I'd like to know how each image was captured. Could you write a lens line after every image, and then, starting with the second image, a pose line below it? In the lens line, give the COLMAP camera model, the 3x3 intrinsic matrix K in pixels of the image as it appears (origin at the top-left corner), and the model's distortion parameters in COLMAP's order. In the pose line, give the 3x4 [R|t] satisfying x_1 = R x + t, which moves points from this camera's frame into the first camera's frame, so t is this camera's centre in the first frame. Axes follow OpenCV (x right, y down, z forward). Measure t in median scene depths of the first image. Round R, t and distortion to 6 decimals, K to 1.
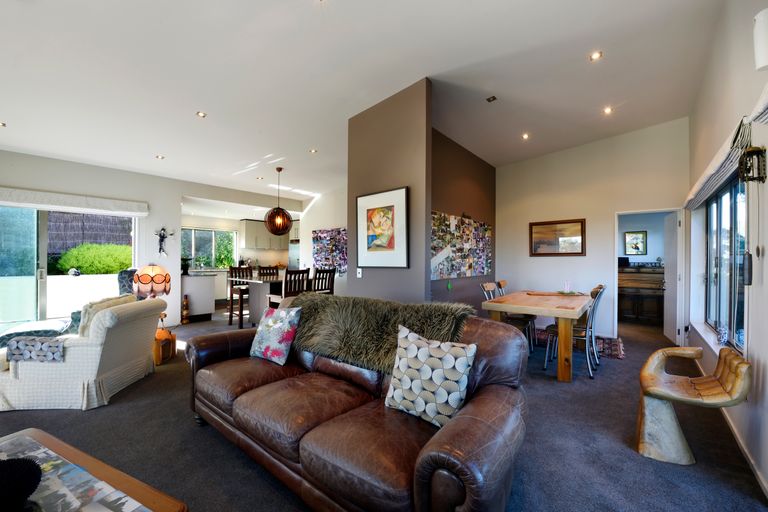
lens RADIAL K [[312.3, 0, 383.5], [0, 312.3, 258.9], [0, 0, 1]] dist [0.001920, -0.001495]
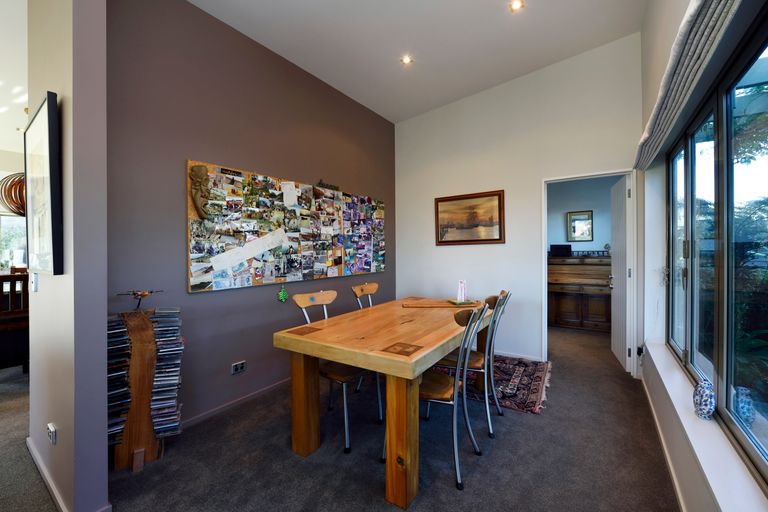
lens RADIAL K [[312.3, 0, 383.7], [0, 312.3, 255.4], [0, 0, 1]] dist [0.001920, -0.001495]
pose [[0.996729, -0.018709, 0.078618, 0.332345], [0.017671, 0.999748, 0.013880, 0.003606], [-0.078858, -0.012446, 0.996808, 0.335768]]
